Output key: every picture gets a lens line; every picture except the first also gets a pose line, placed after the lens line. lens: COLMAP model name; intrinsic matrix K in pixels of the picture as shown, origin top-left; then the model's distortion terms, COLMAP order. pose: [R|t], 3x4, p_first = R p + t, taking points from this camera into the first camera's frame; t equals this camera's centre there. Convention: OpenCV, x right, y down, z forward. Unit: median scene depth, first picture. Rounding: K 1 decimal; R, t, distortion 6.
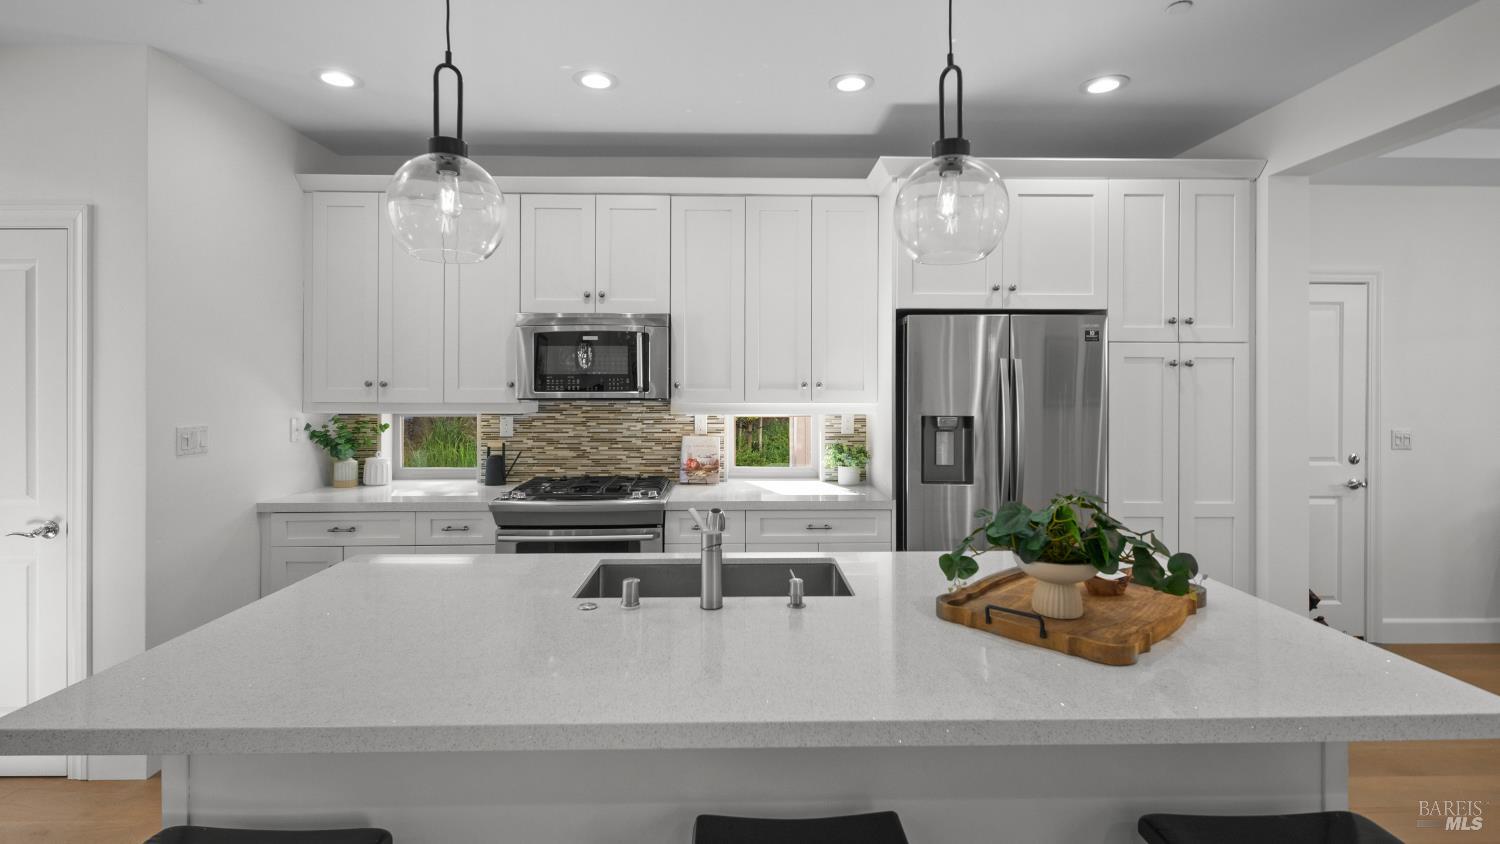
lens RADIAL K [[687.3, 0, 753.3], [0, 687.3, 389.5], [0, 0, 1]] dist [0.002970, -0.000343]
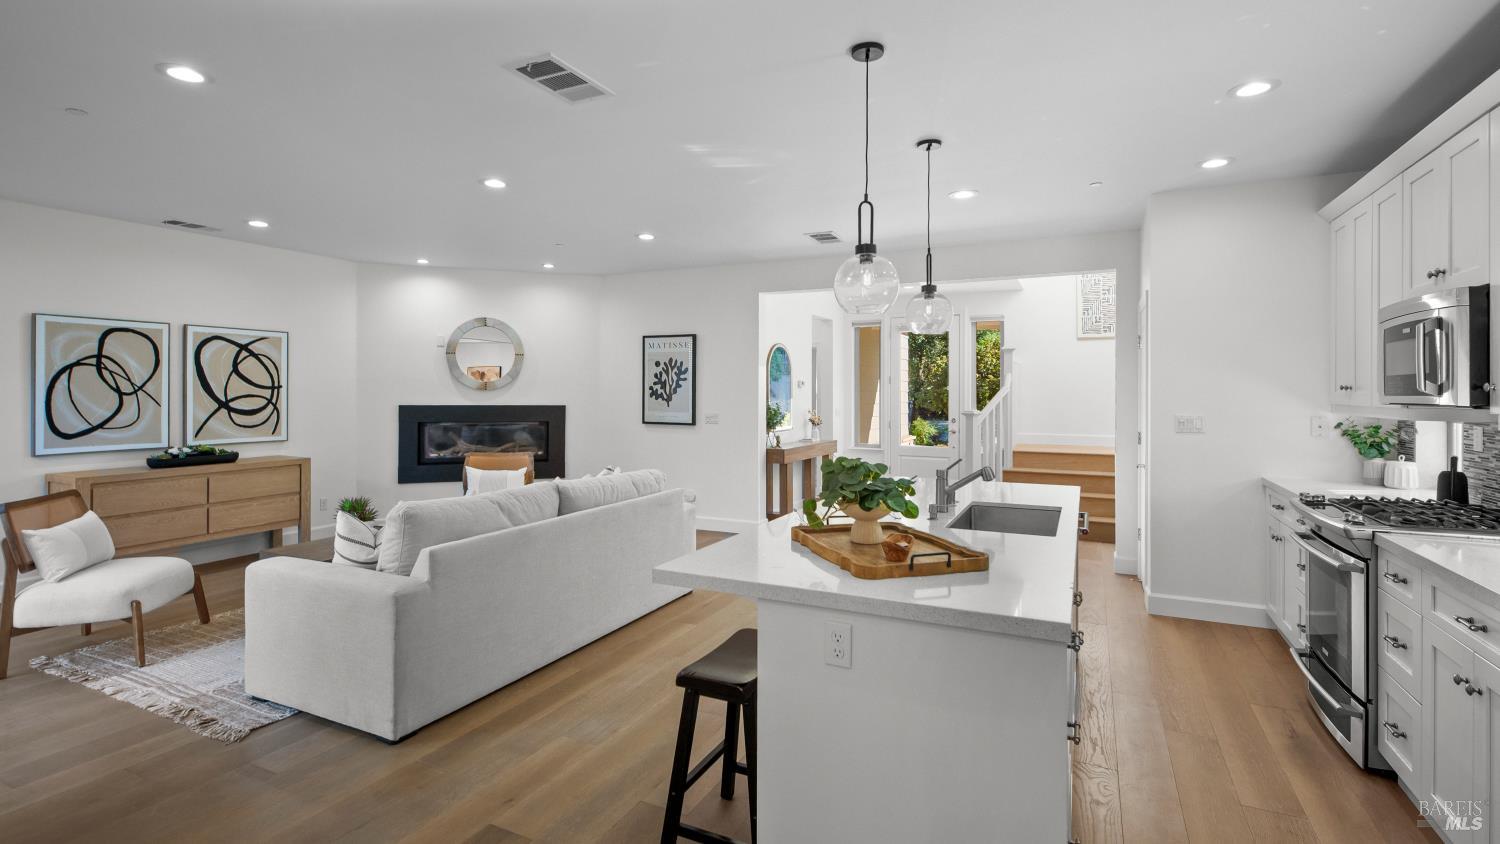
lens RADIAL K [[692.4, 0, 748.9], [0, 692.4, 391.3], [0, 0, 1]] dist [0.011645, -0.006228]
pose [[-0.460724, -0.001353, -0.887542, 0.787466], [-0.008853, 0.999956, 0.003071, 0.002157], [0.887499, 0.009272, -0.460716, 0.619524]]
